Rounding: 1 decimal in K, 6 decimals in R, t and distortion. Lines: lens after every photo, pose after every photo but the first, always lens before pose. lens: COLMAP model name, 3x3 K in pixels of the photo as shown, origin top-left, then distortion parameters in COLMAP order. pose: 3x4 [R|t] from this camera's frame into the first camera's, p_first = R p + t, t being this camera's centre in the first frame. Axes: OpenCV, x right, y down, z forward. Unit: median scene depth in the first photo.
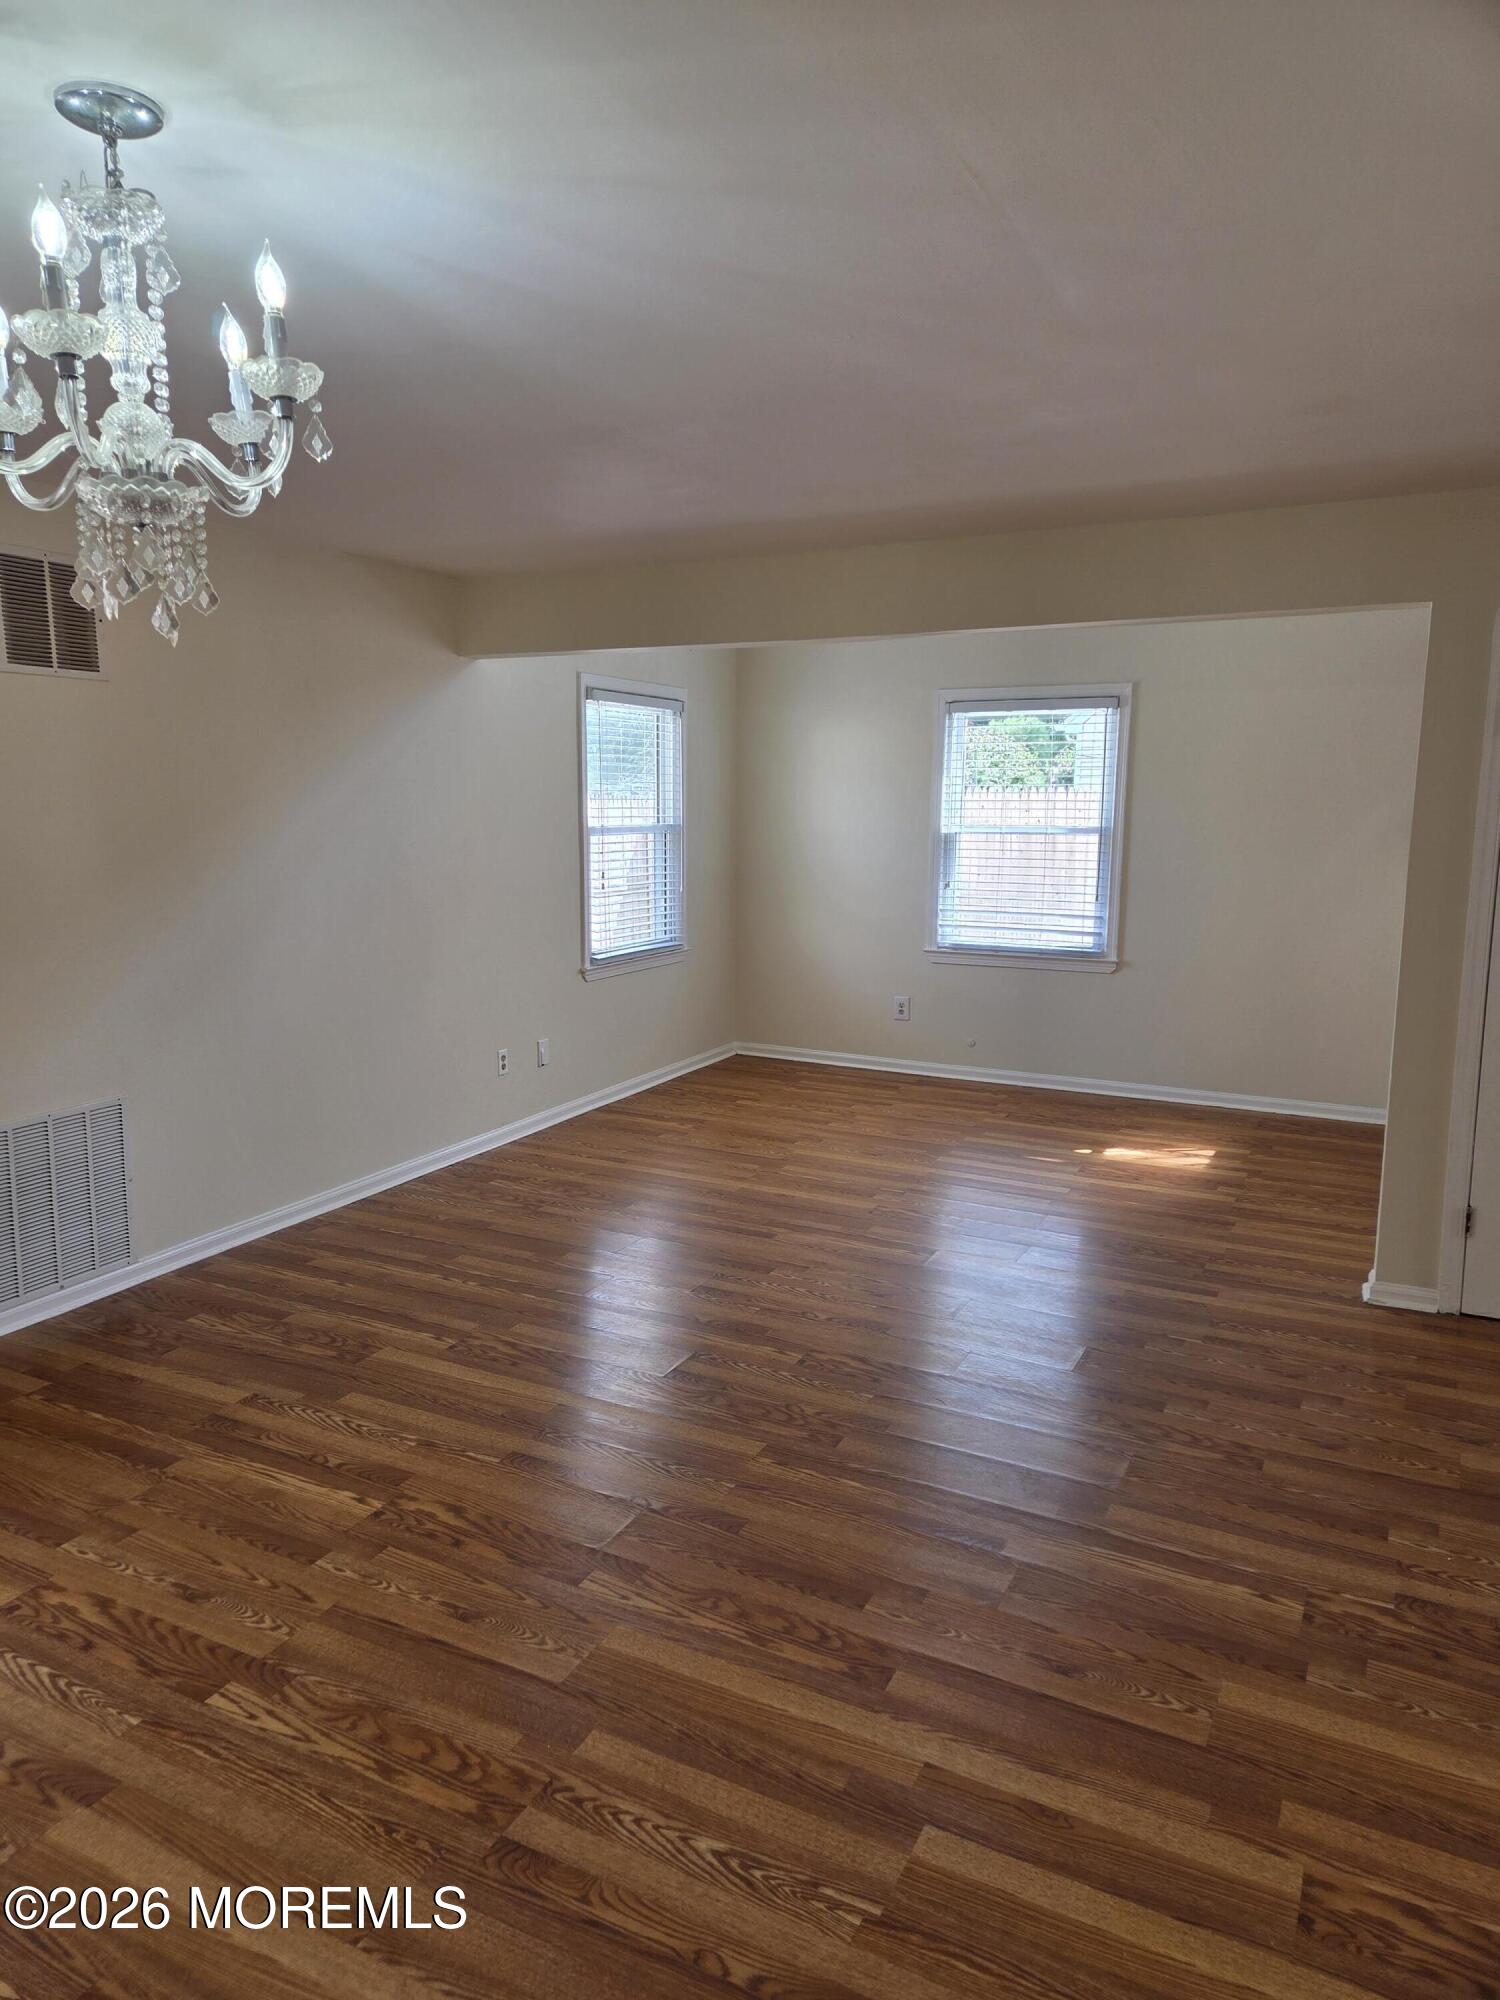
lens RADIAL K [[1332.8, 0, 744.5], [0, 1332.8, 995.5], [0, 0, 1]] dist [0.026828, -0.010952]
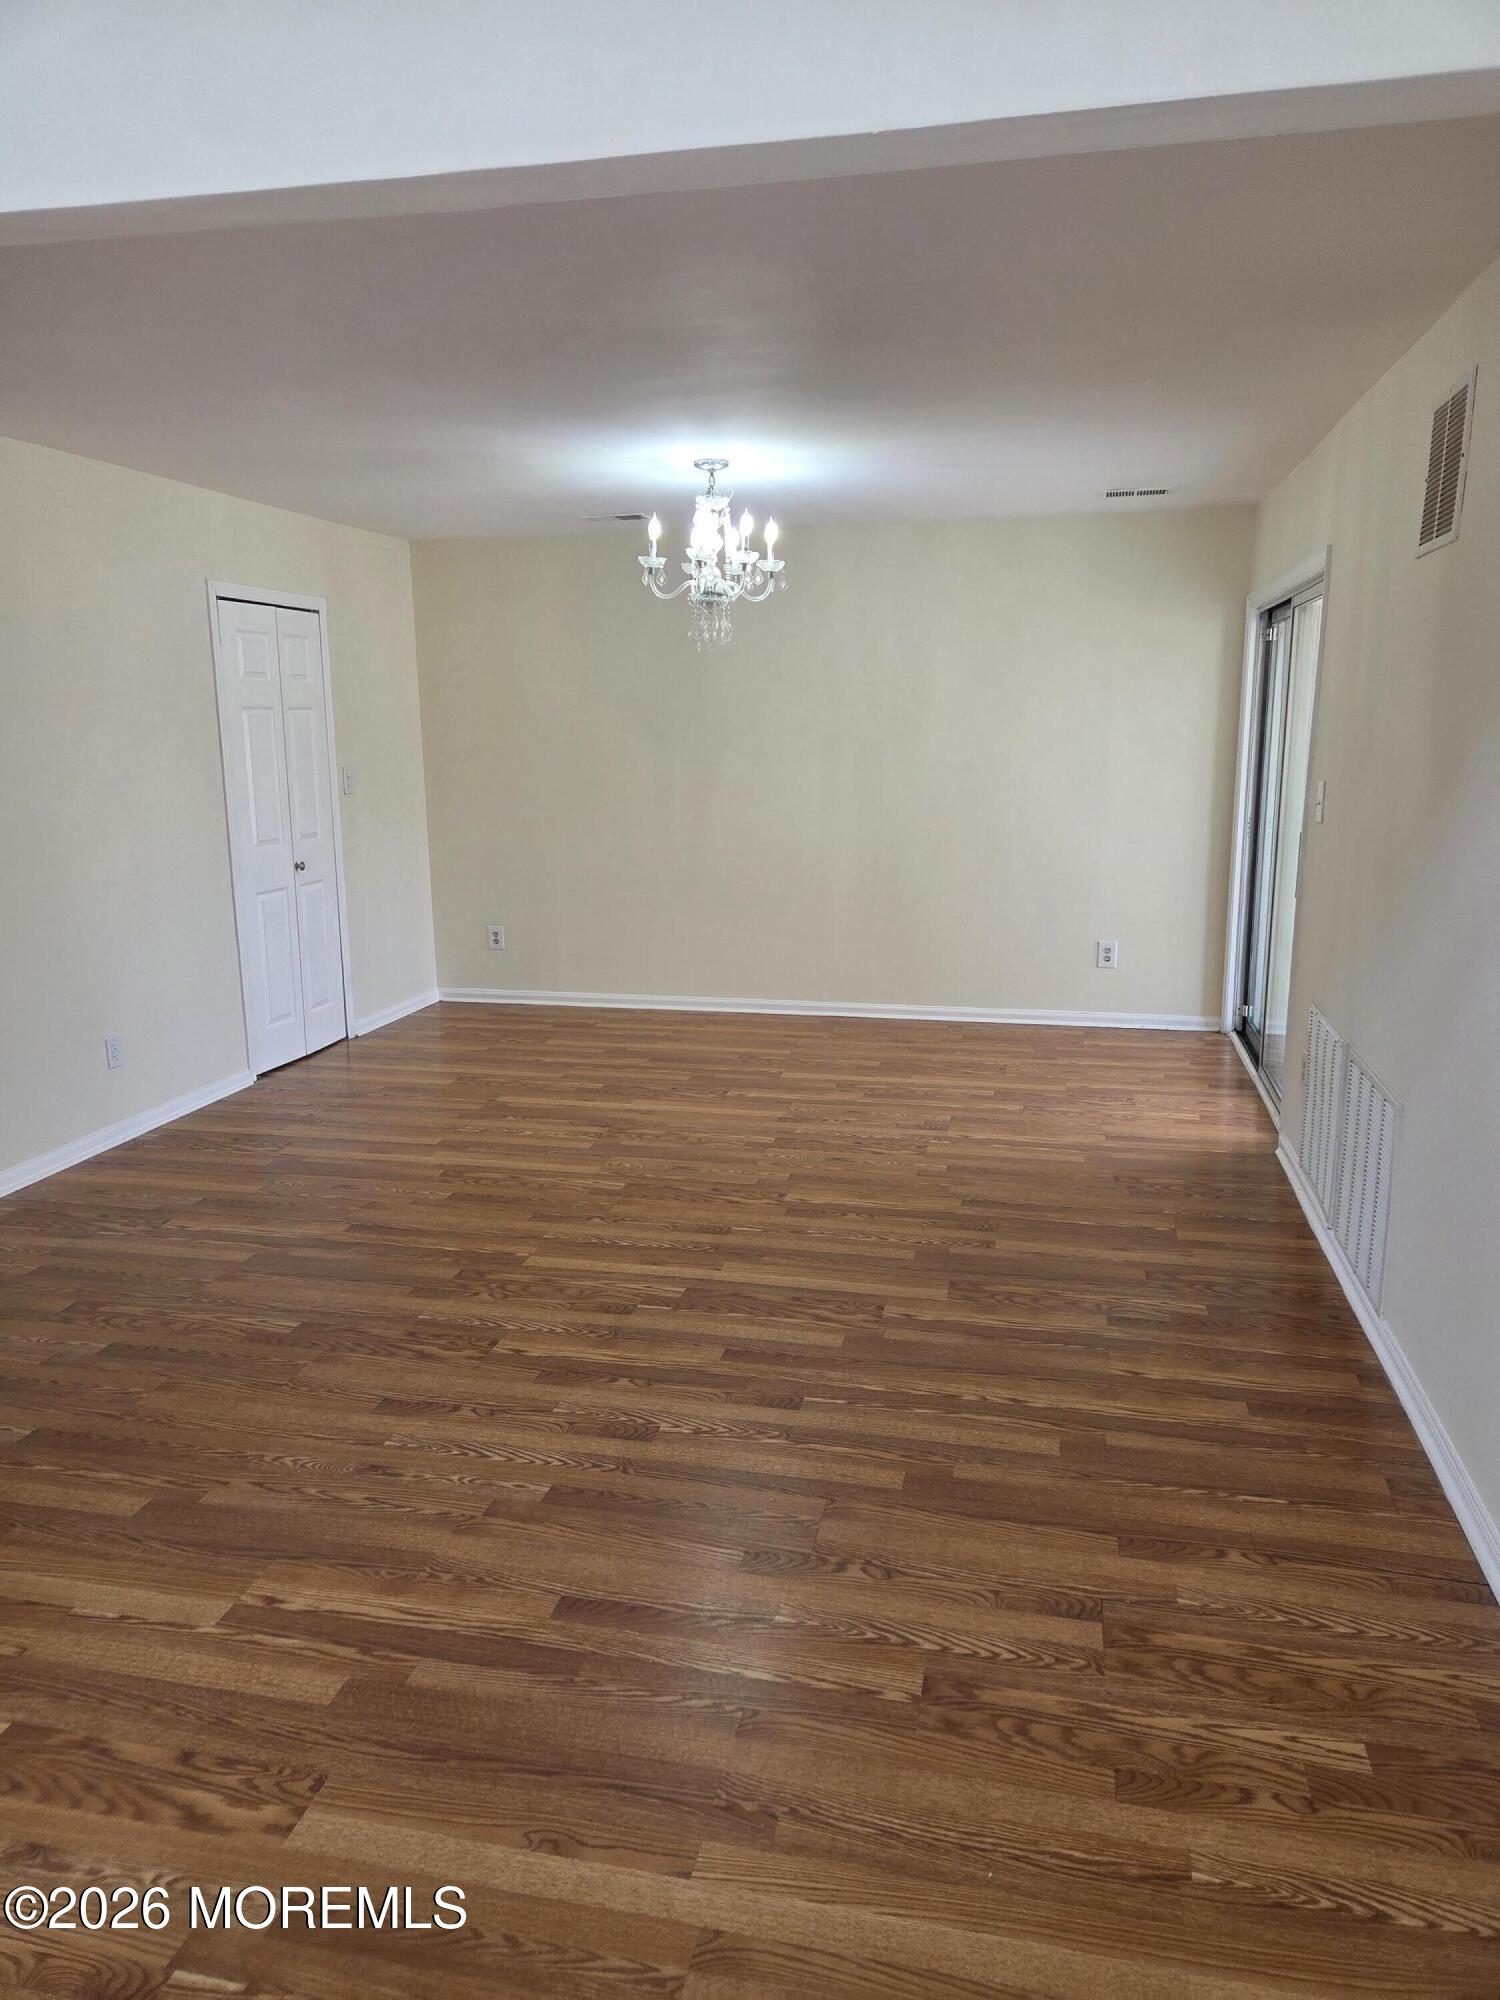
lens RADIAL K [[1332.8, 0, 752.0], [0, 1332.8, 998.4], [0, 0, 1]] dist [0.026828, -0.010952]
pose [[-0.971207, 0.045262, -0.233899, 0.056838], [-0.038632, 0.938872, 0.342091, -0.195303], [0.235085, 0.341277, -0.910091, 1.372542]]
